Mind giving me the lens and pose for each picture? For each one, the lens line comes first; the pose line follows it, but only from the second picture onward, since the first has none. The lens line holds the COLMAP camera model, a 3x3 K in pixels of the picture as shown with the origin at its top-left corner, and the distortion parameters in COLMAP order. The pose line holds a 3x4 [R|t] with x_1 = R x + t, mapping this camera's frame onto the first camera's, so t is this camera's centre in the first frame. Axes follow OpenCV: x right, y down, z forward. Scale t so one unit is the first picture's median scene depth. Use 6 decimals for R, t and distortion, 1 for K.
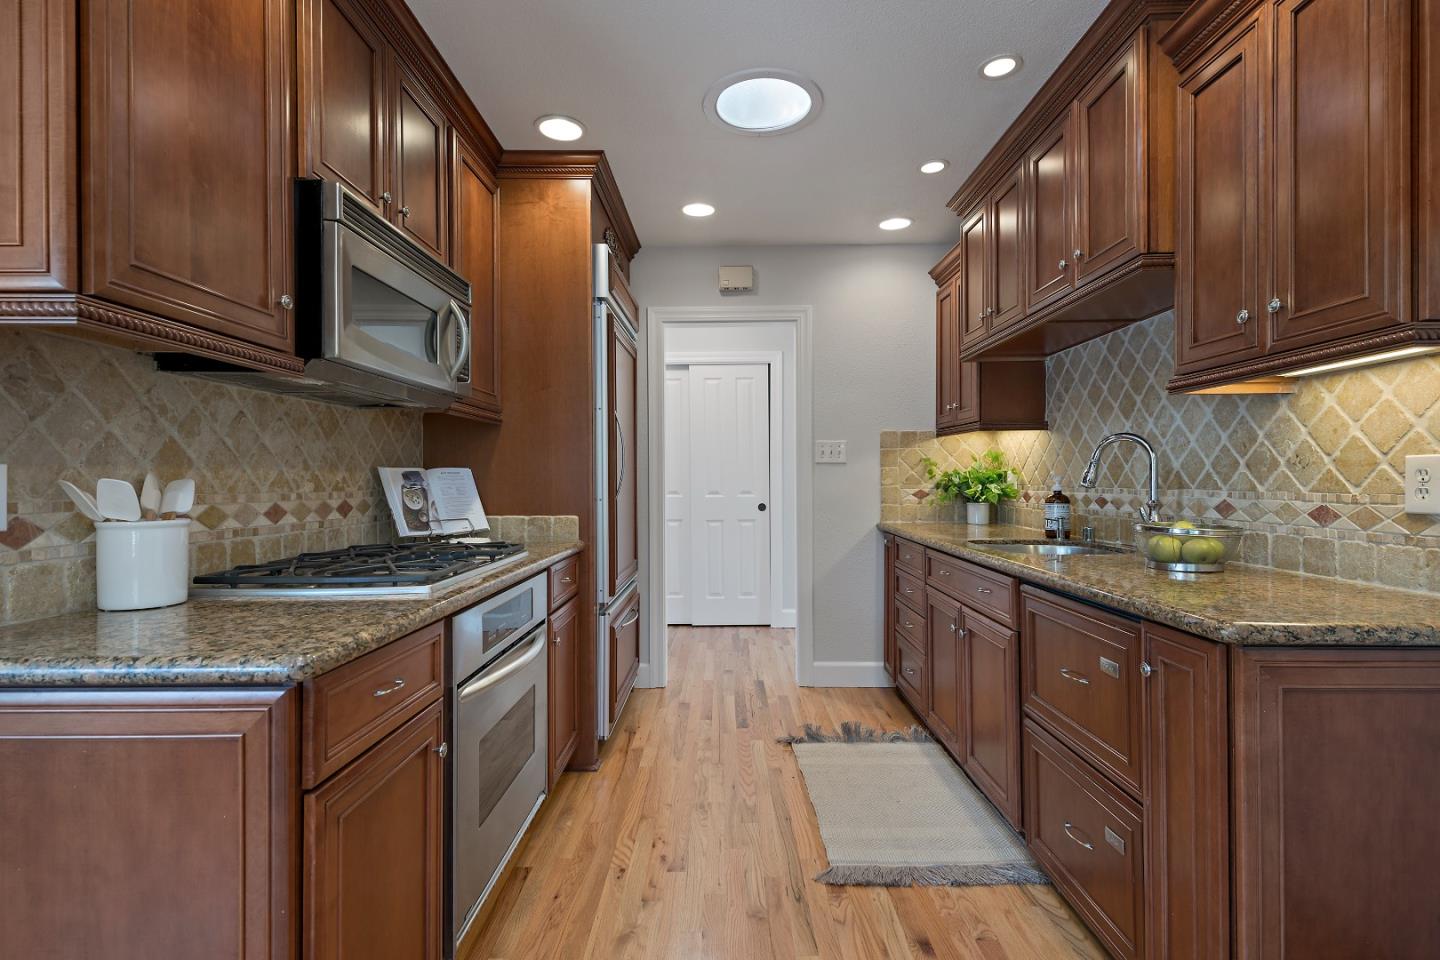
lens RADIAL K [[686.5, 0, 720.0], [0, 686.5, 480.0], [0, 0, 1]] dist [0.001610, -0.000207]
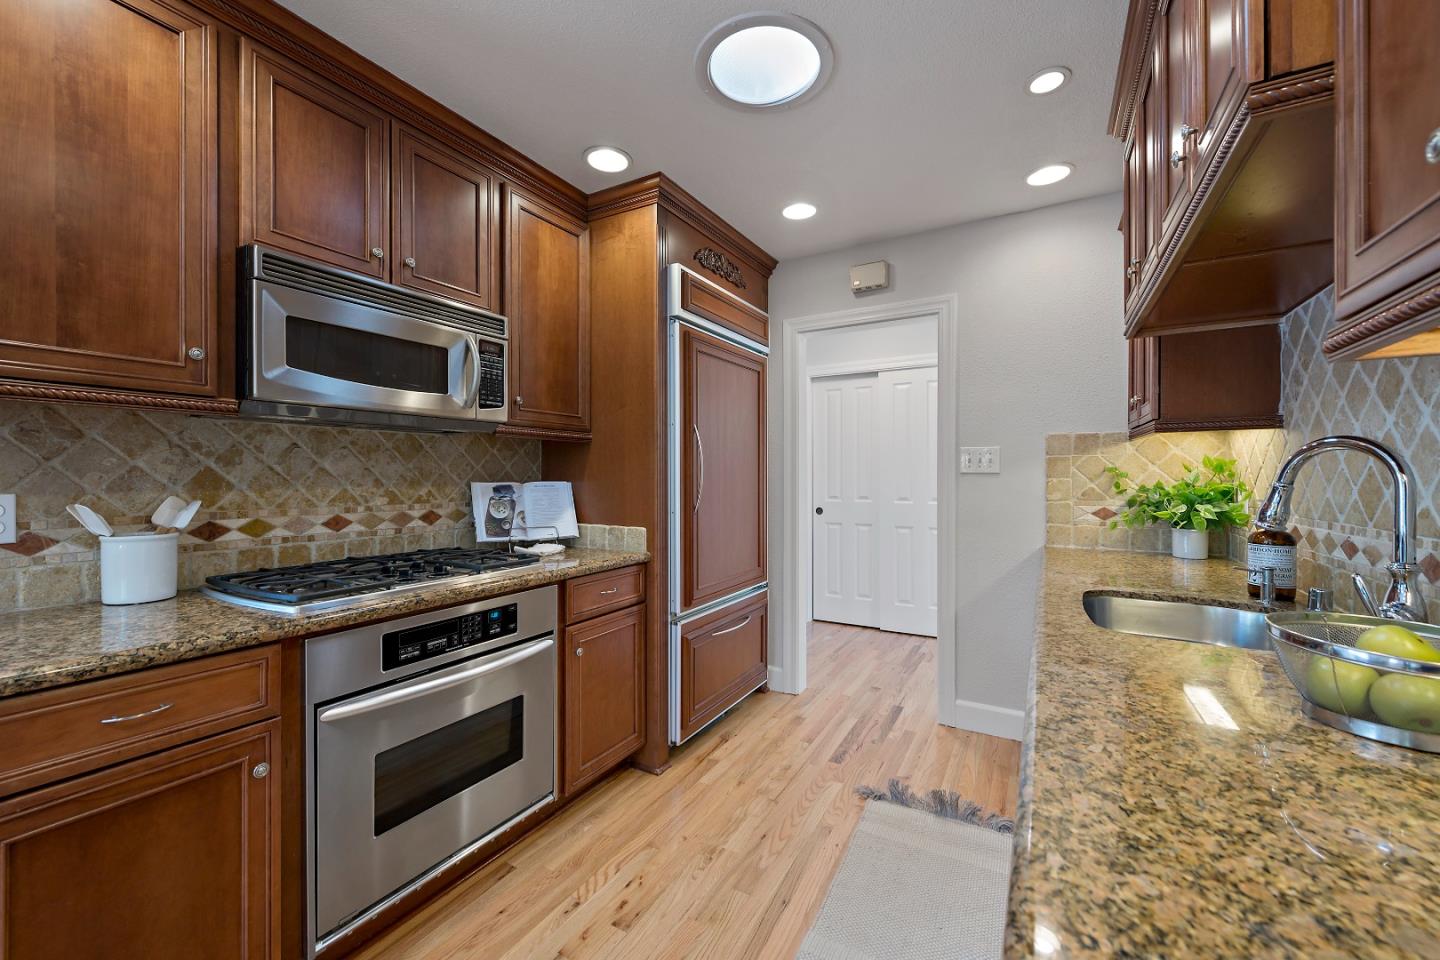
lens RADIAL K [[571.8, 0, 720.2], [0, 571.8, 477.3], [0, 0, 1]] dist [-0.000016, -0.000575]
pose [[0.872038, 0.006832, -0.489391, 0.376395], [-0.005175, 0.999975, 0.004738, -0.034865], [0.489411, -0.001599, 0.872052, 0.350125]]
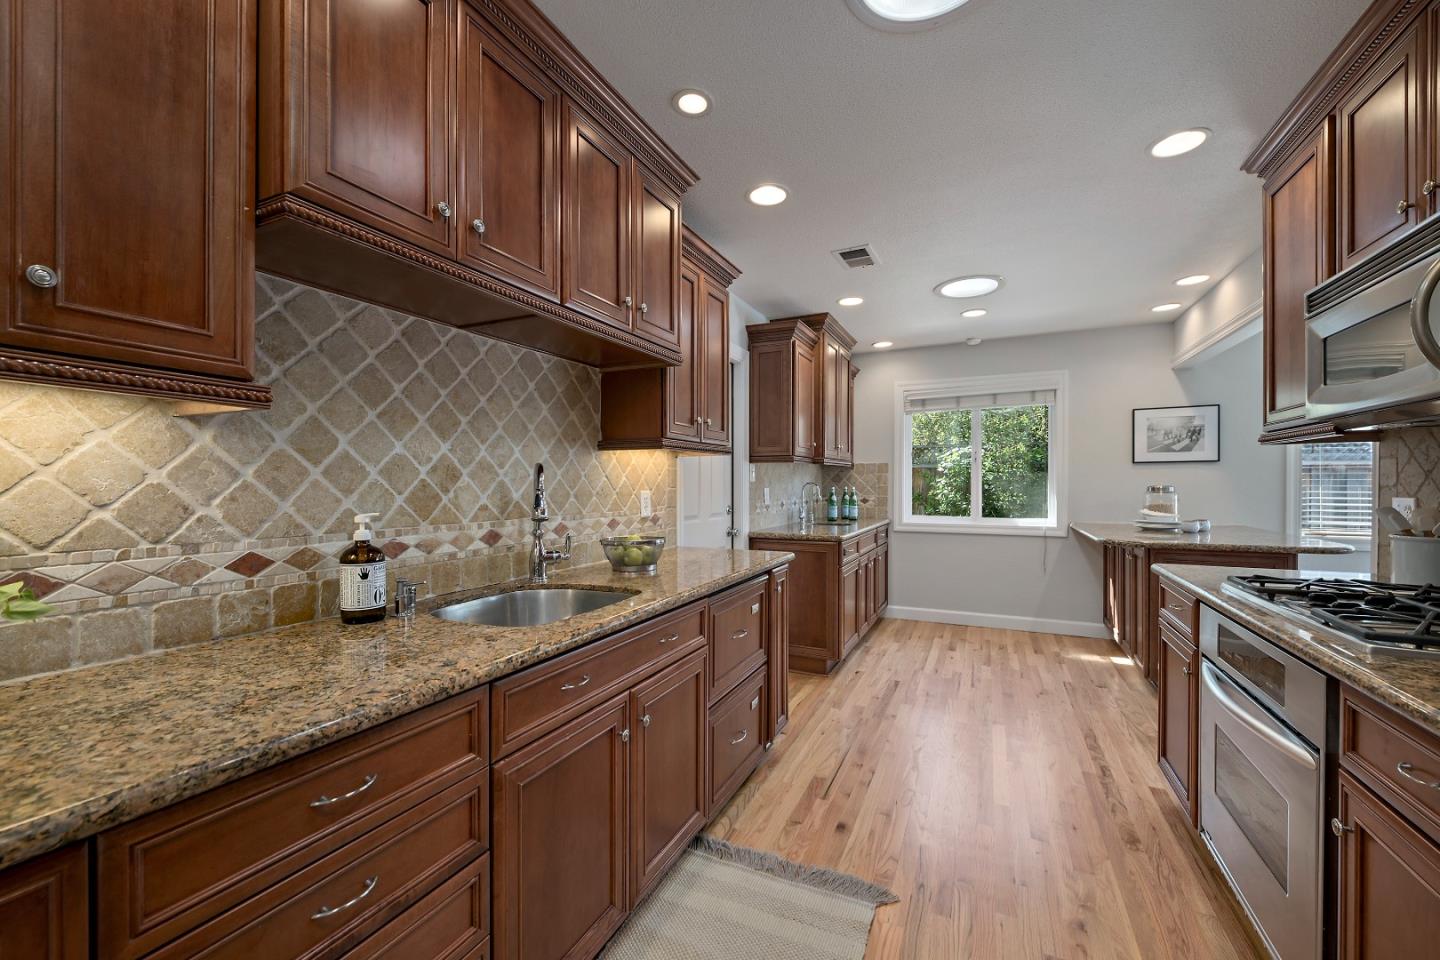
lens RADIAL K [[571.8, 0, 720.2], [0, 571.8, 477.3], [0, 0, 1]] dist [-0.000016, -0.000575]
pose [[-0.909220, 0.008180, 0.416235, 0.016136], [0.004990, 0.999949, -0.008750, -0.039959], [-0.416285, -0.005878, -0.909215, 1.630436]]
